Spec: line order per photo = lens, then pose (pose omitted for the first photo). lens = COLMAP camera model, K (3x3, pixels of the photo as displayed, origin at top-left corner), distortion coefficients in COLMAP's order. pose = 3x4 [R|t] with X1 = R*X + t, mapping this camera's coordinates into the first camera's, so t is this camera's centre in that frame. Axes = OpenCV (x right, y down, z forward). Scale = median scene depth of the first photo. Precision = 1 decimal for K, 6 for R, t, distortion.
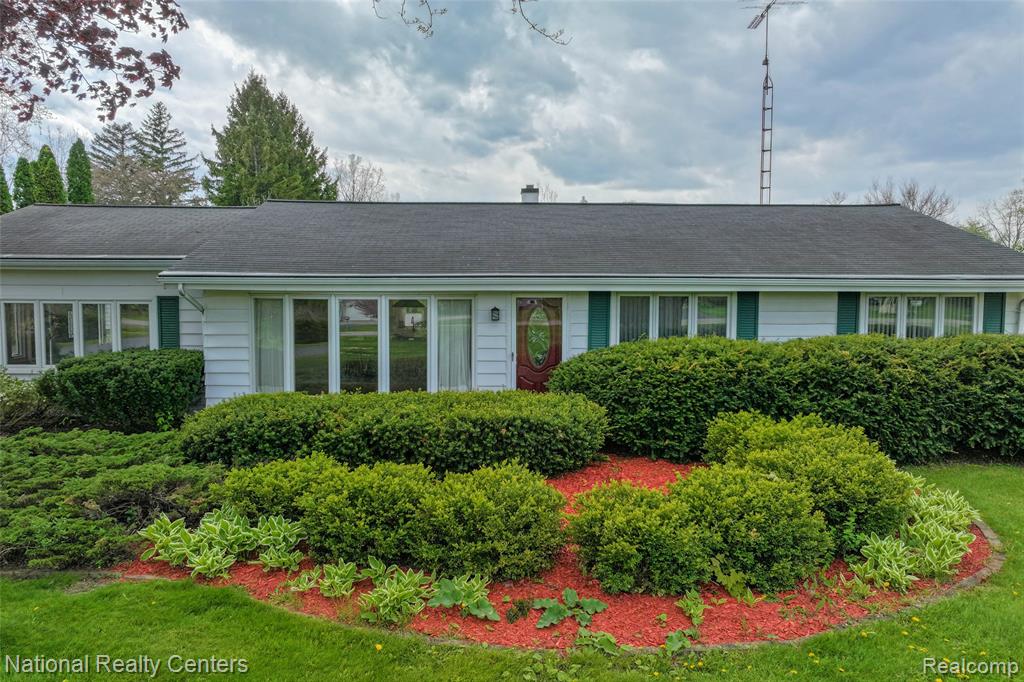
lens RADIAL K [[708.0, 0, 513.7], [0, 708.0, 281.6], [0, 0, 1]] dist [-0.004293, 0.000863]
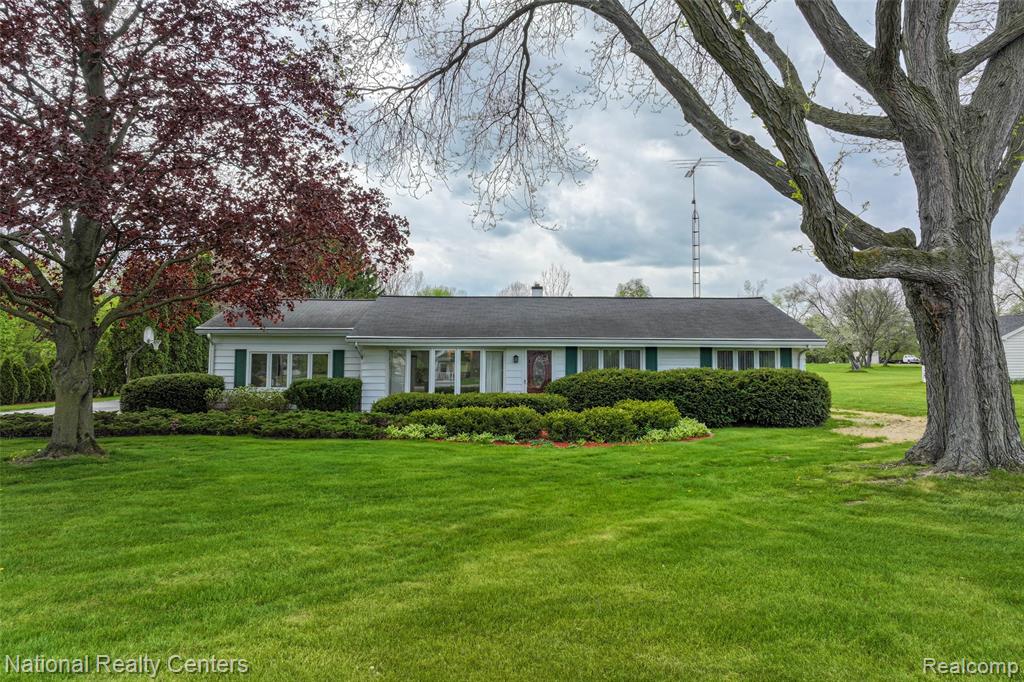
lens RADIAL K [[718.5, 0, 512.5], [0, 718.5, 337.8], [0, 0, 1]] dist [0.002895, 0.007766]
pose [[0.999534, 0.002077, -0.030471, 0.021694], [-0.002911, 0.999622, -0.027326, 0.041758], [0.030402, 0.027402, 0.999162, -0.911745]]
